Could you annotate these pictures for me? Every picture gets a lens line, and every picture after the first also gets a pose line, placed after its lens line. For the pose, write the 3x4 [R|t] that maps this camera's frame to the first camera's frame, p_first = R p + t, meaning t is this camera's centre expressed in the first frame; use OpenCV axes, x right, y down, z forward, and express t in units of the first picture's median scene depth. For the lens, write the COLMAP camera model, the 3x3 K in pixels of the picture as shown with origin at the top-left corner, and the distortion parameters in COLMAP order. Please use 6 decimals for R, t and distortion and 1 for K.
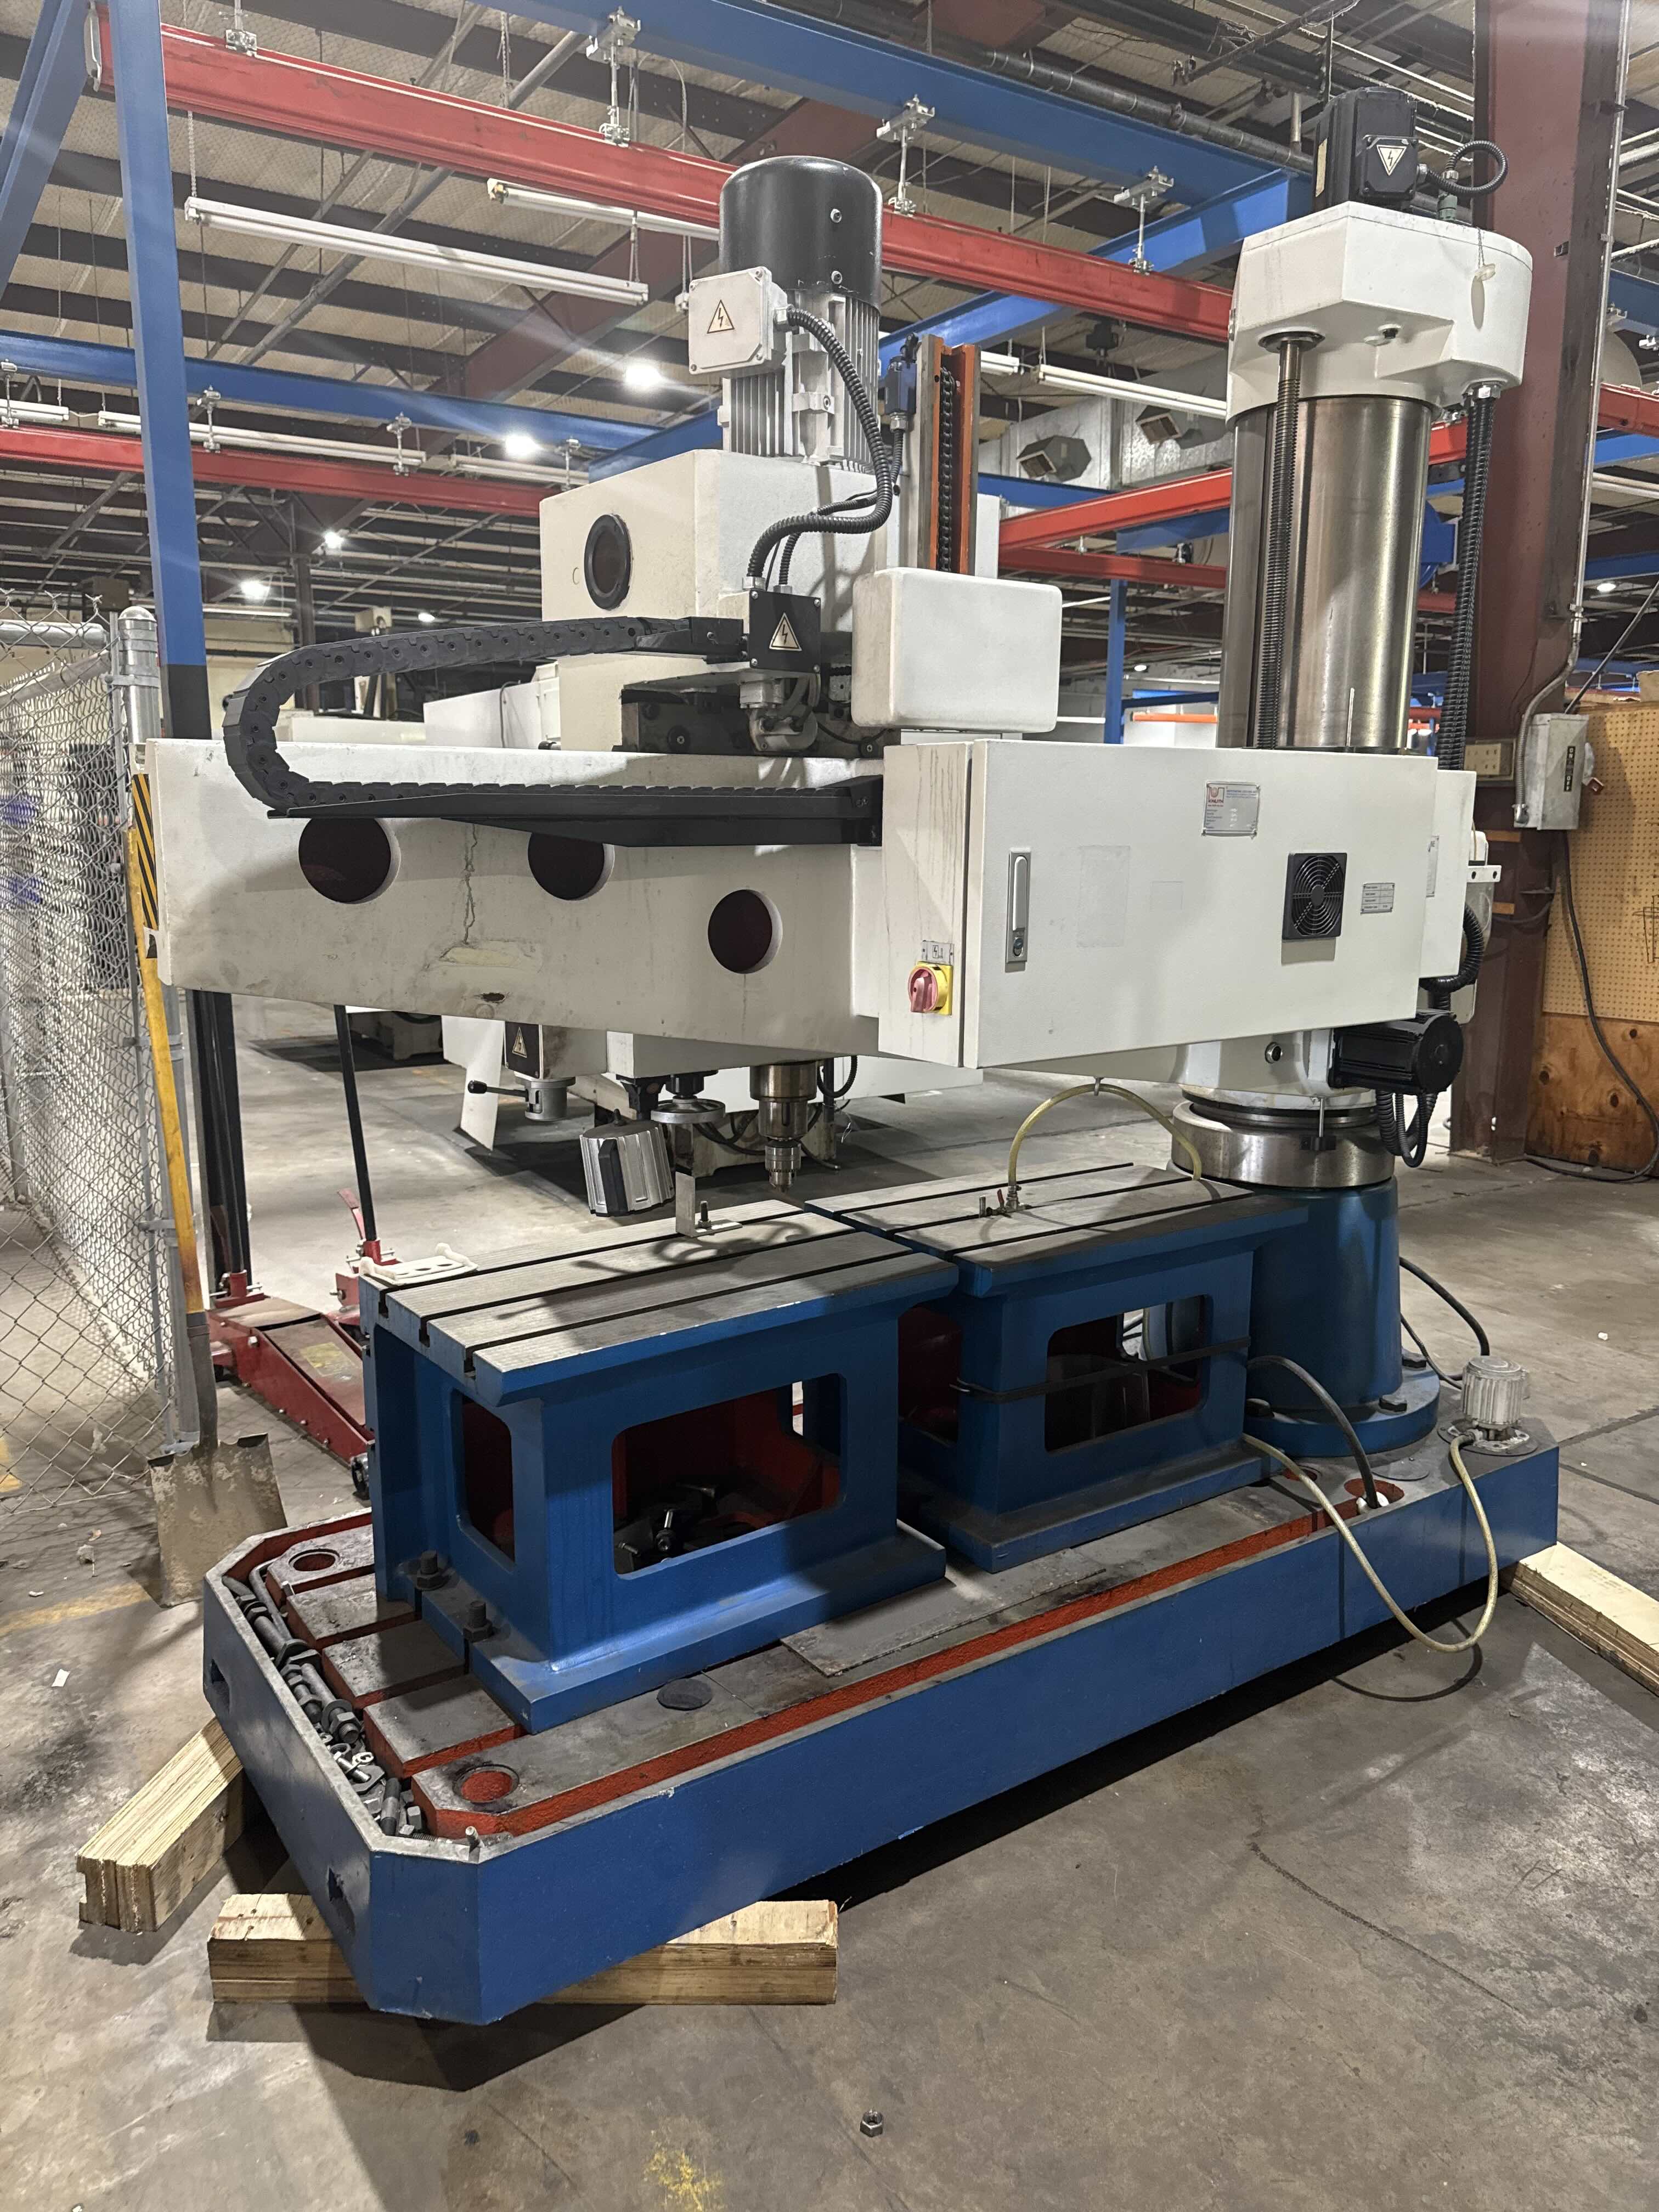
lens RADIAL K [[1561.4, 0, 829.5], [0, 1561.4, 1106.0], [0, 0, 1]] dist [0.040705, -0.082534]
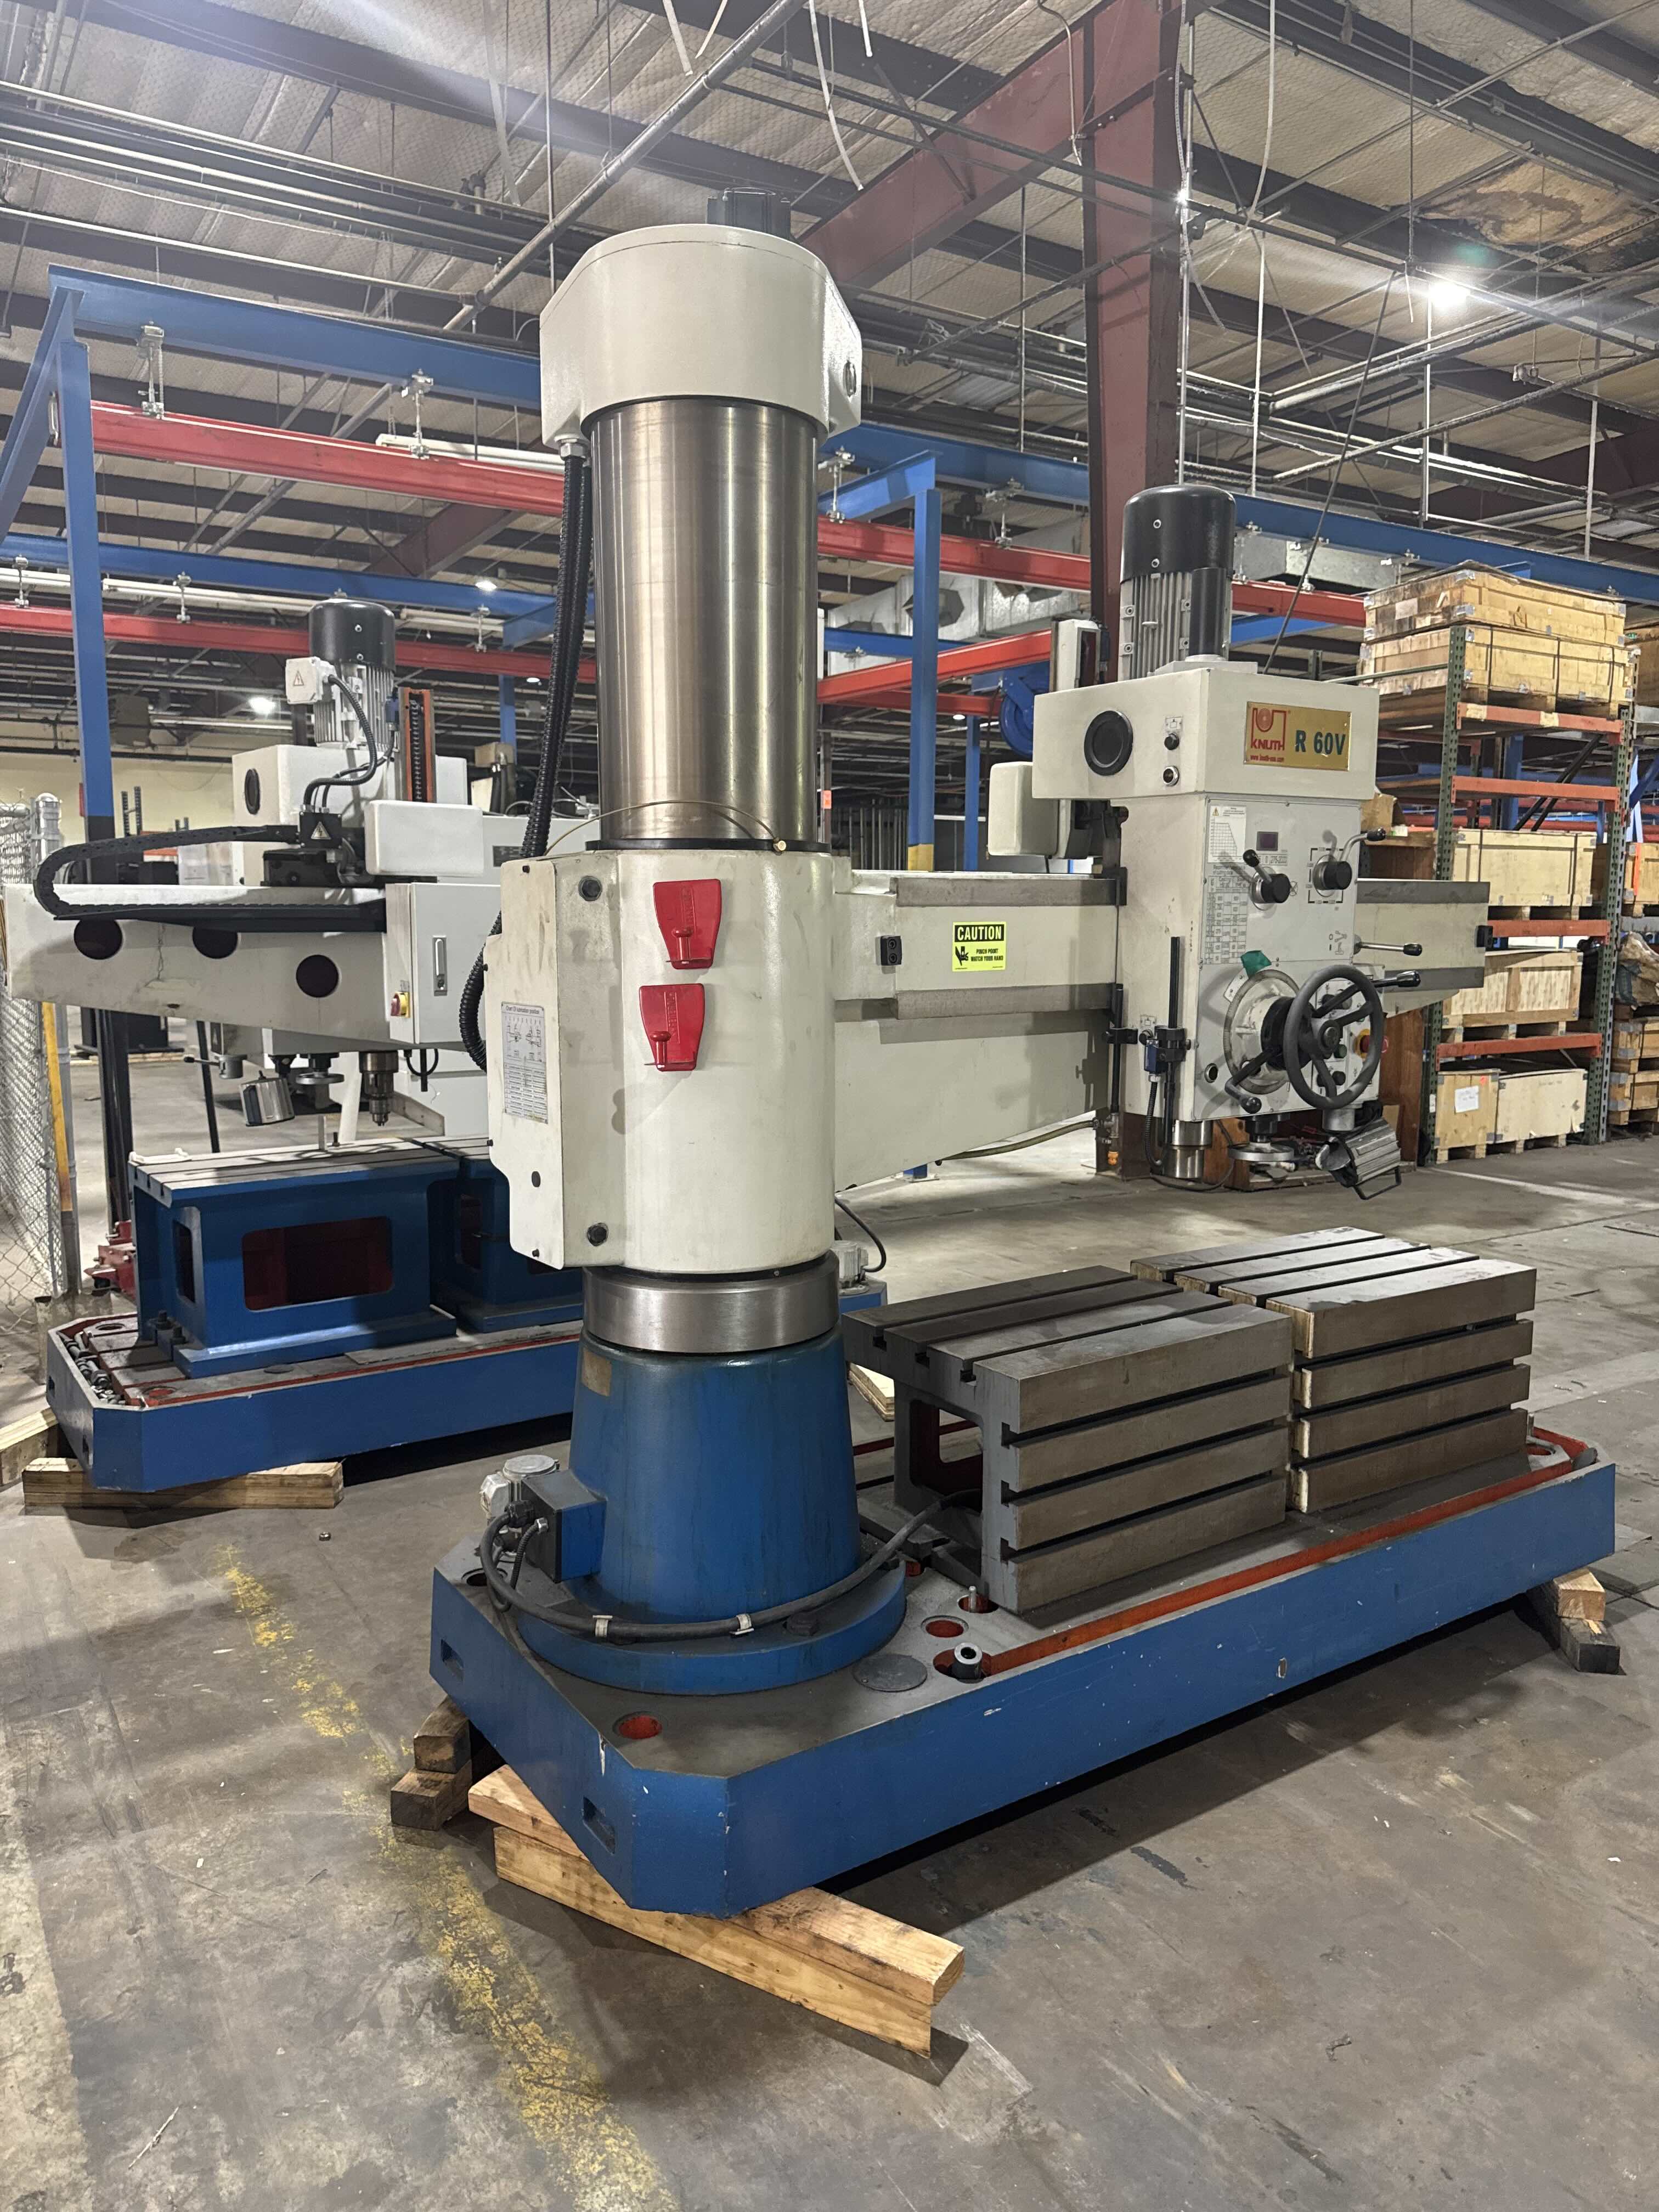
lens RADIAL K [[1566.5, 0, 869.4], [0, 1566.5, 1097.0], [0, 0, 1]] dist [0.058858, -0.158315]
pose [[0.999995, 0.002266, 0.002396, 0.629205], [-0.002111, 0.998027, -0.062744, 0.161323], [-0.002534, 0.062739, 0.998027, -0.959533]]
